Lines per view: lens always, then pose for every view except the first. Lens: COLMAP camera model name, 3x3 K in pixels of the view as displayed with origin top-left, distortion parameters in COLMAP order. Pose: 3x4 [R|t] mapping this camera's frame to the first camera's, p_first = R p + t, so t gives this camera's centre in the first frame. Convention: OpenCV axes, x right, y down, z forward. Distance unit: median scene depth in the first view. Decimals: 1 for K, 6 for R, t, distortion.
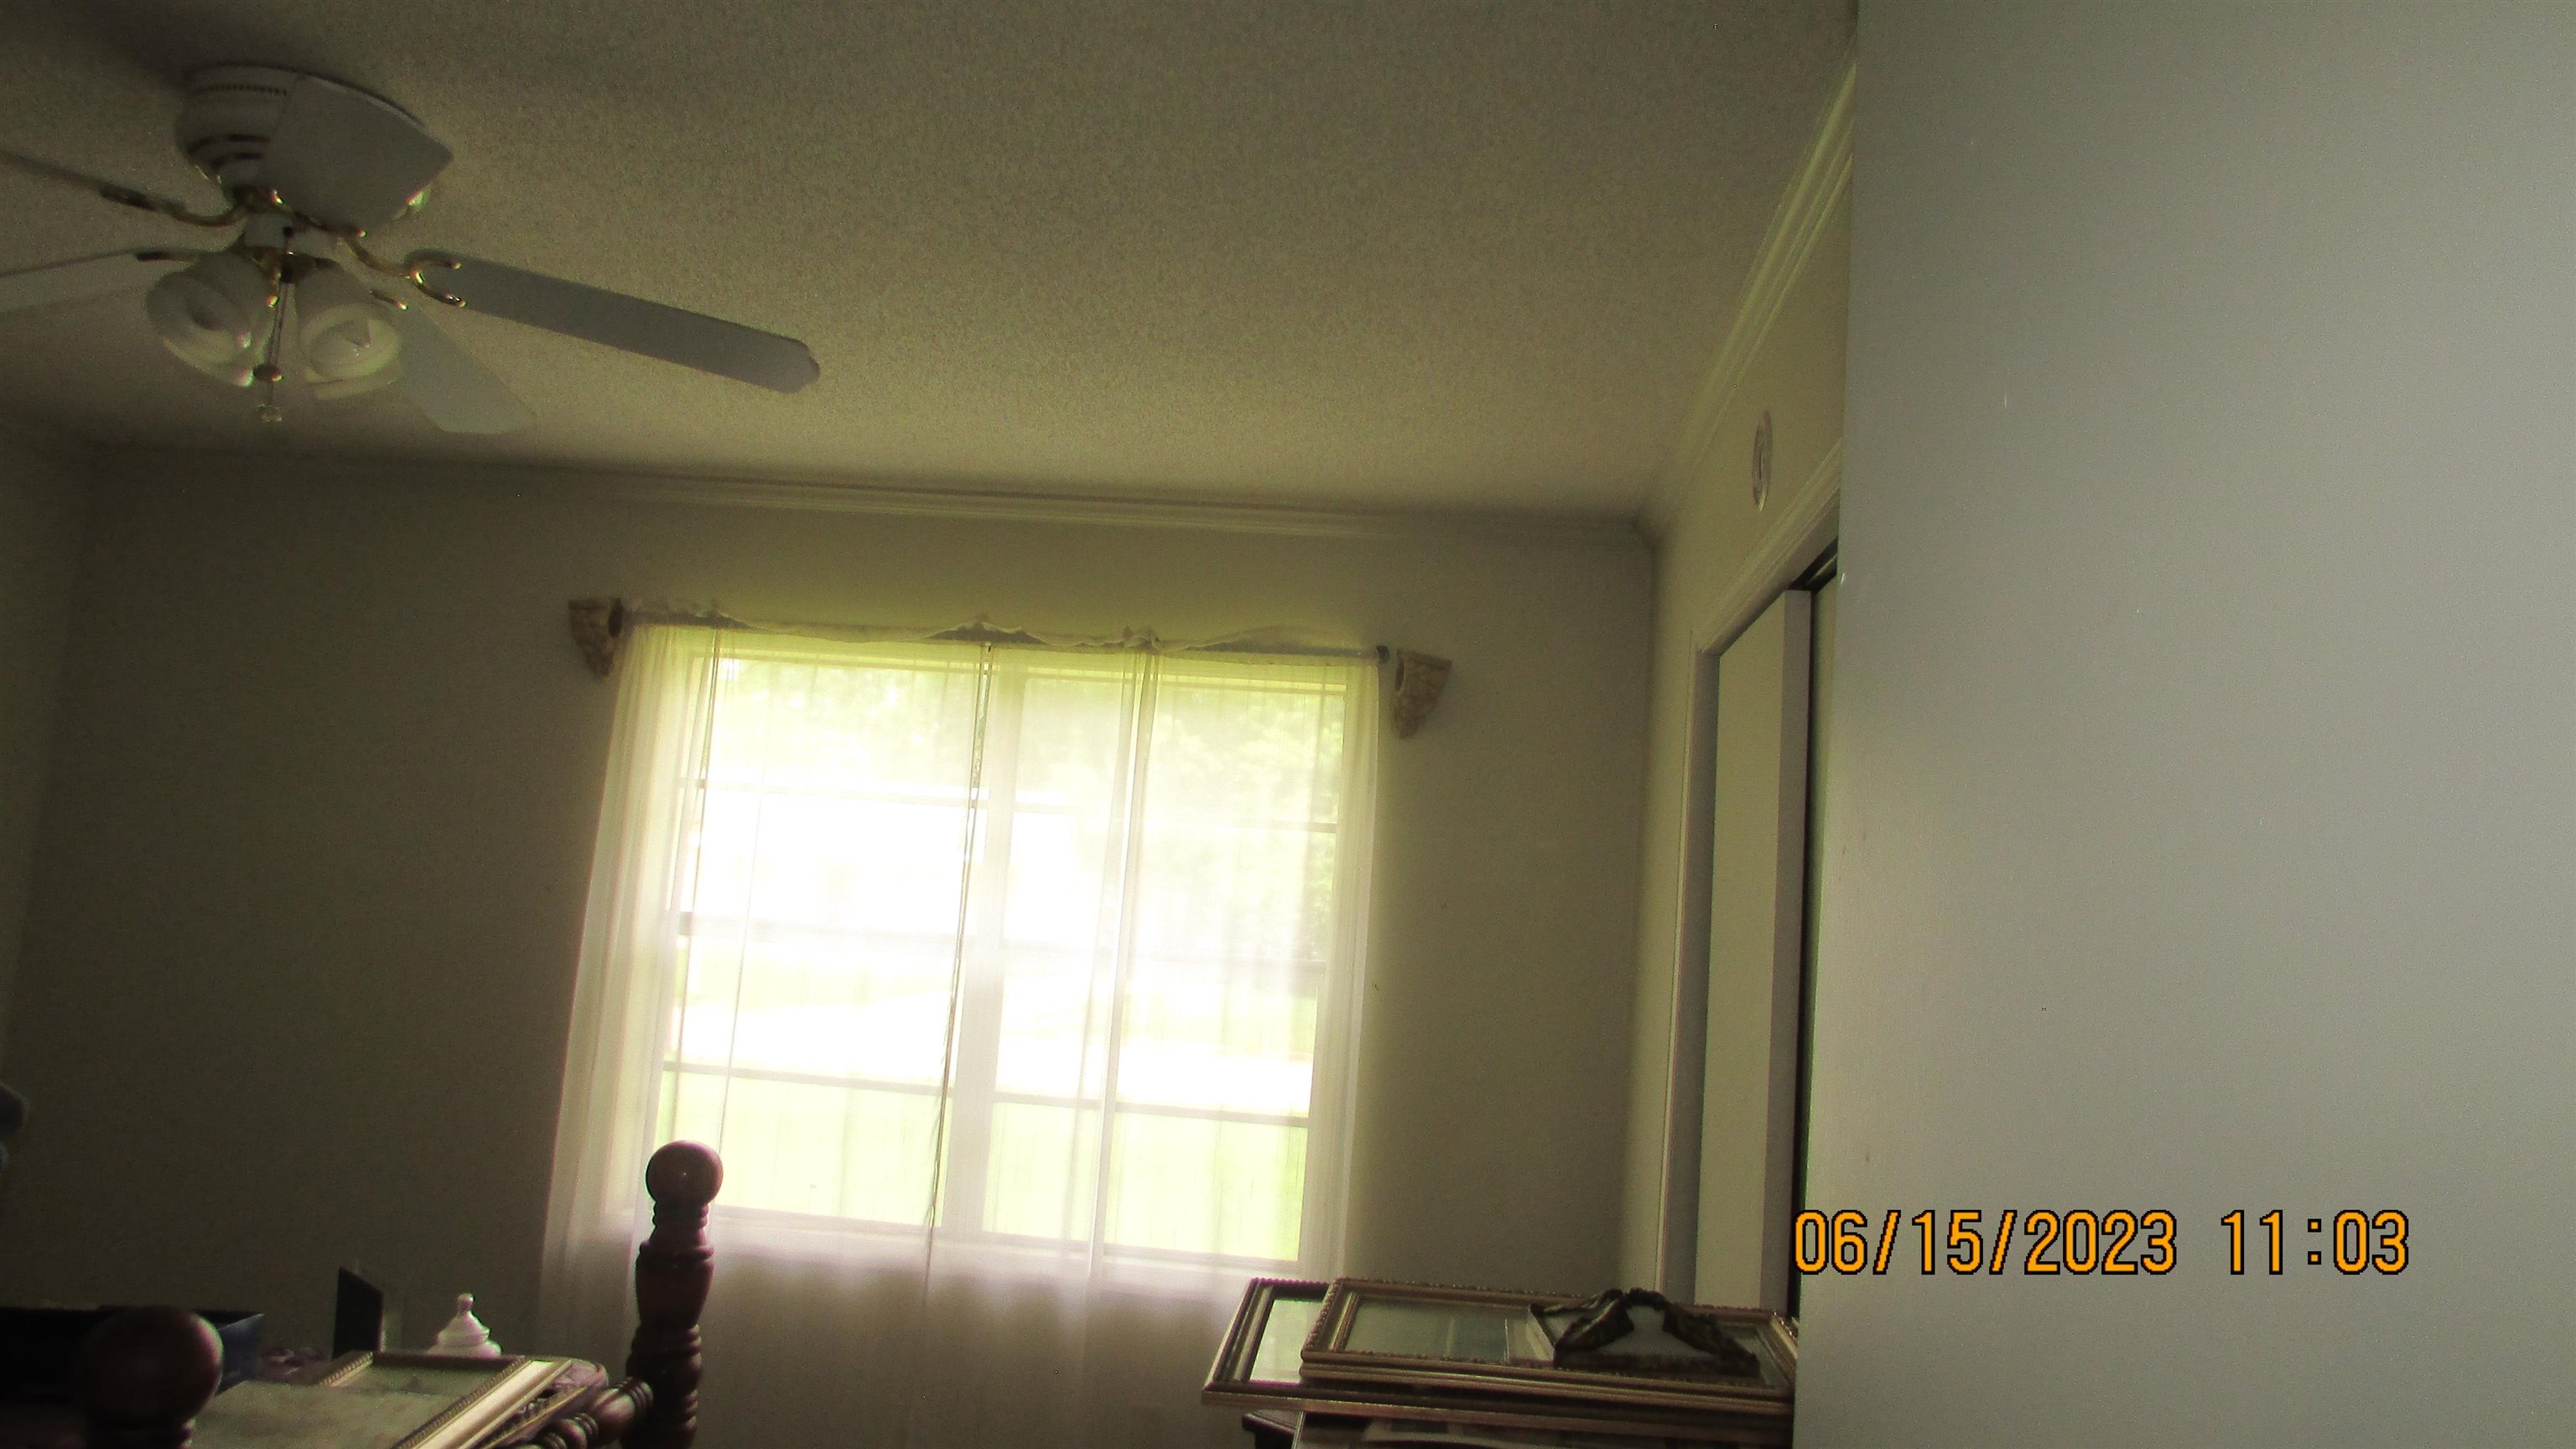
lens RADIAL K [[1828.0, 0, 1310.1], [0, 1828.0, 728.1], [0, 0, 1]] dist [-0.029898, -0.000128]
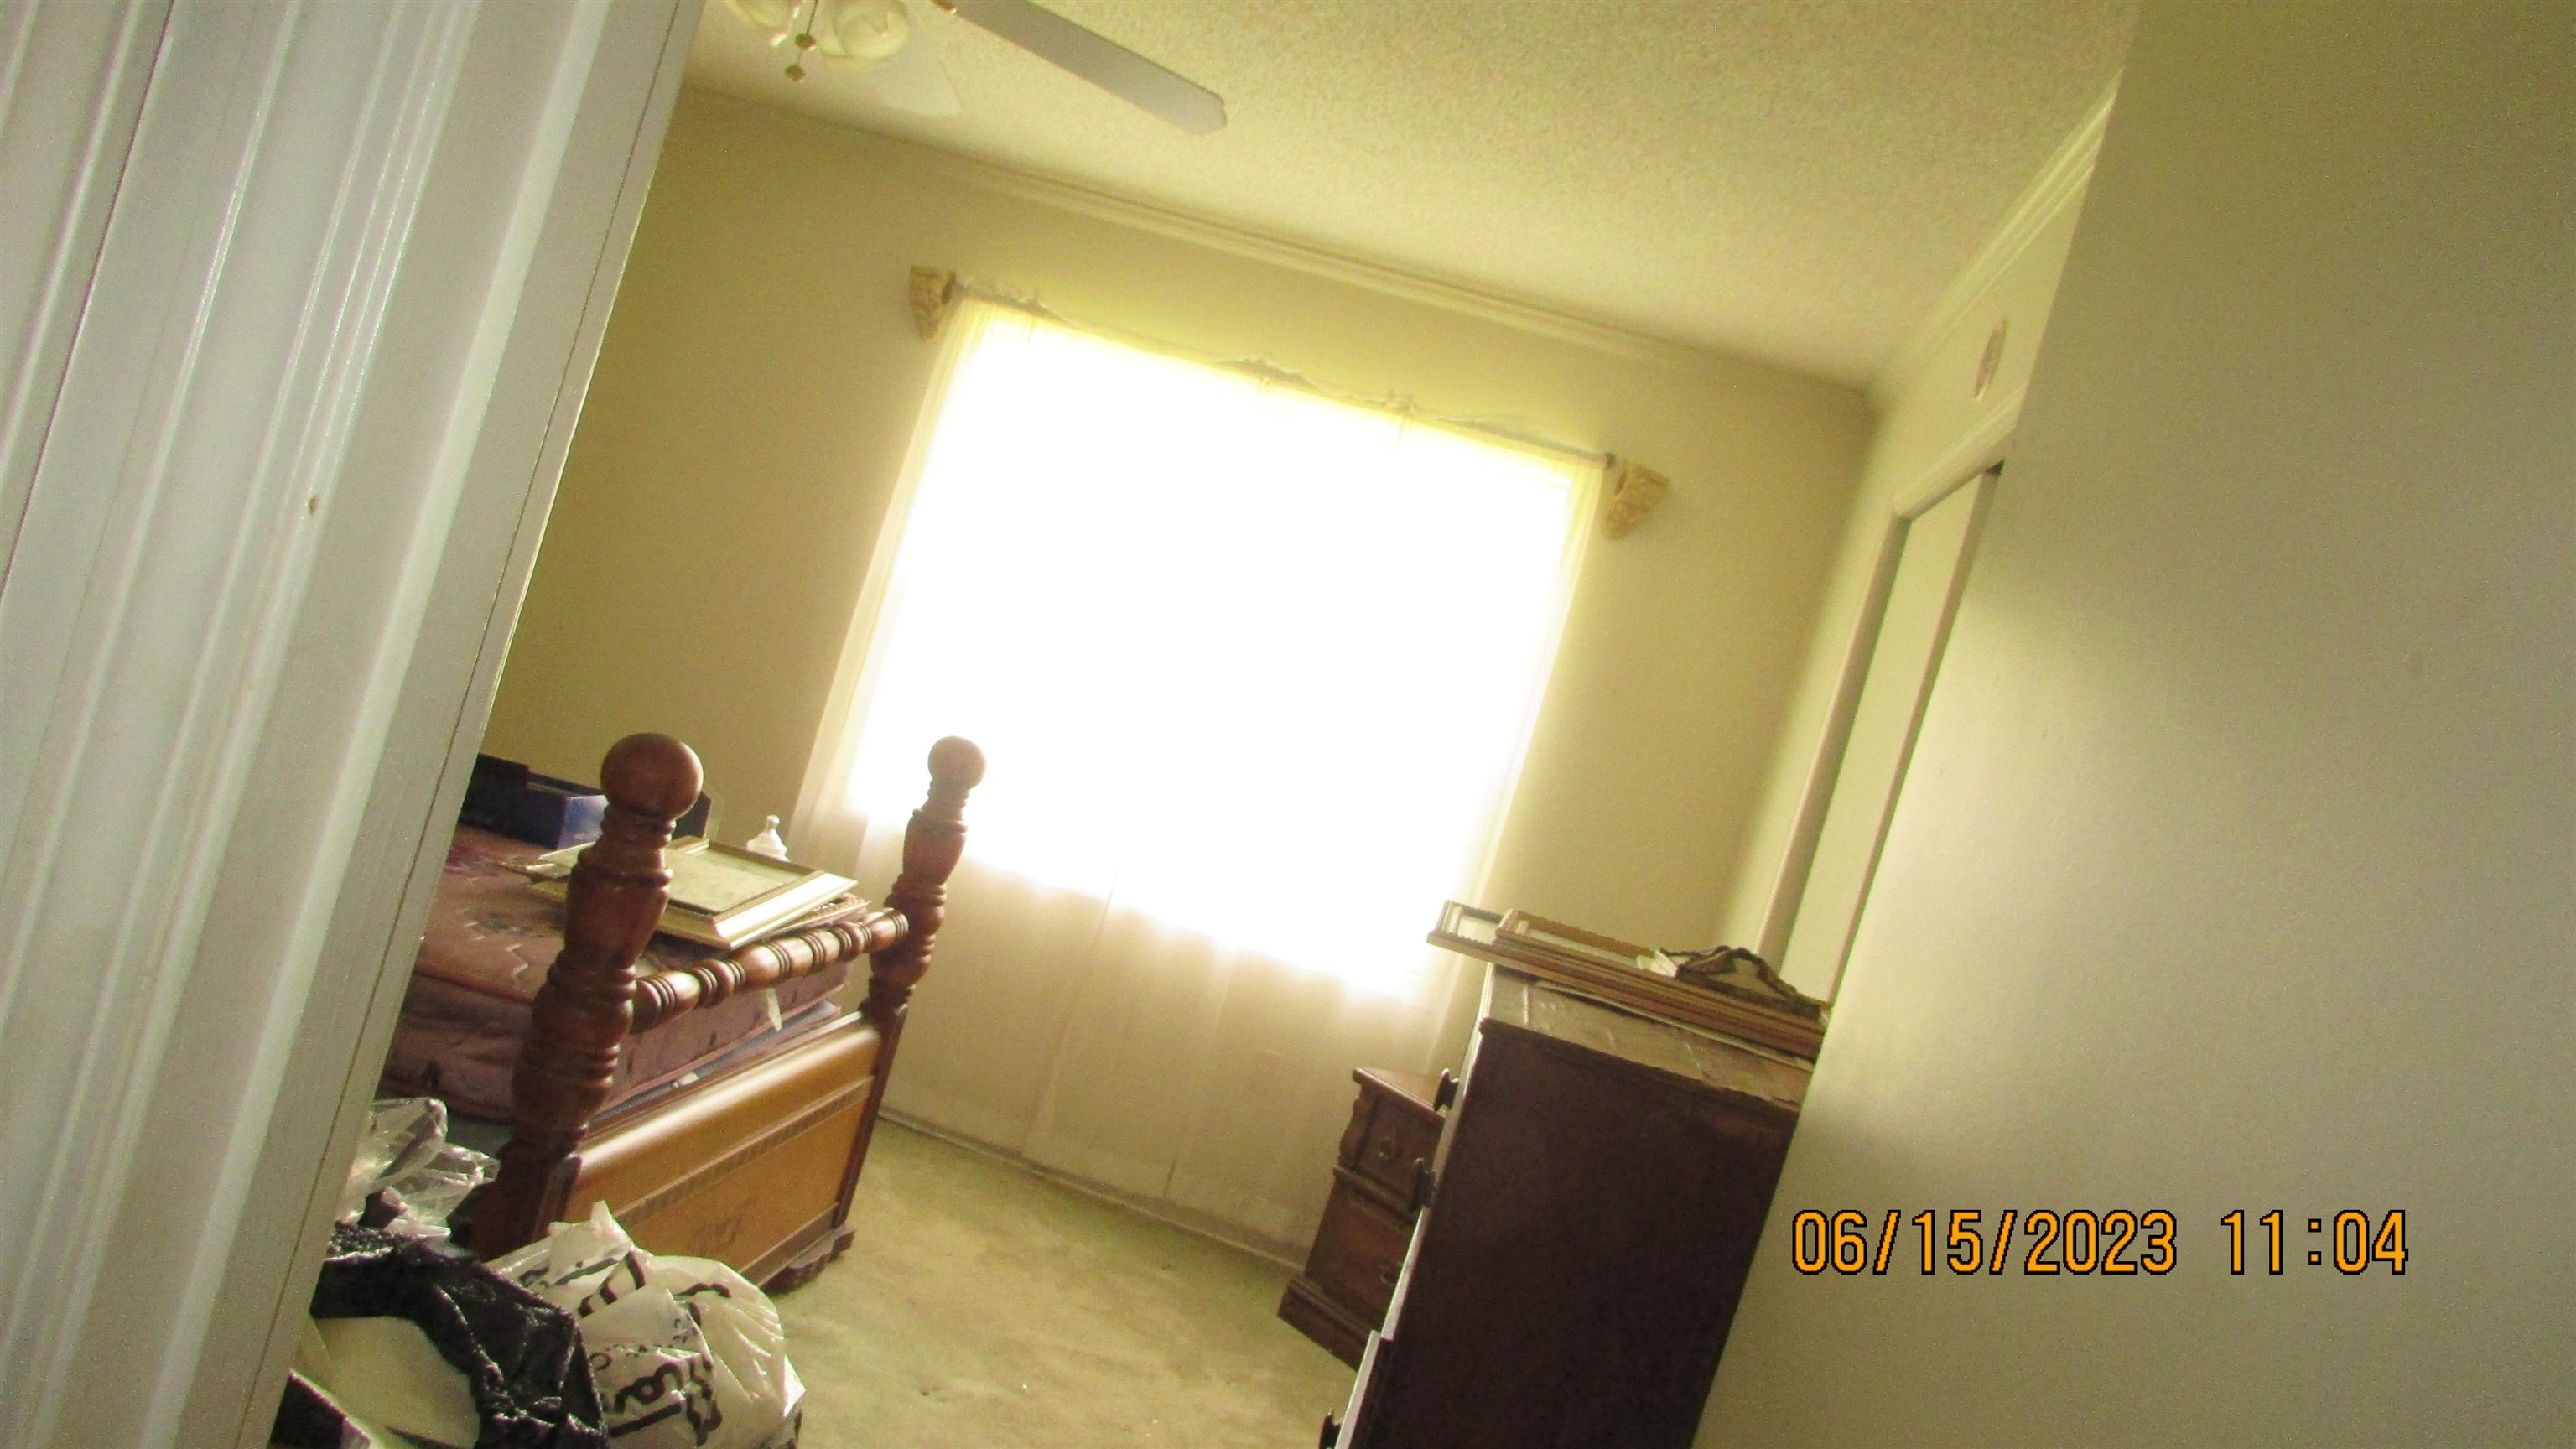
lens RADIAL K [[1828.0, 0, 1310.1], [0, 1828.0, 728.1], [0, 0, 1]] dist [-0.029898, -0.000128]
pose [[0.973946, 0.217188, -0.065258, -0.040996], [-0.208103, 0.970289, 0.123416, 0.024683], [0.090123, -0.106620, 0.990207, -0.179793]]
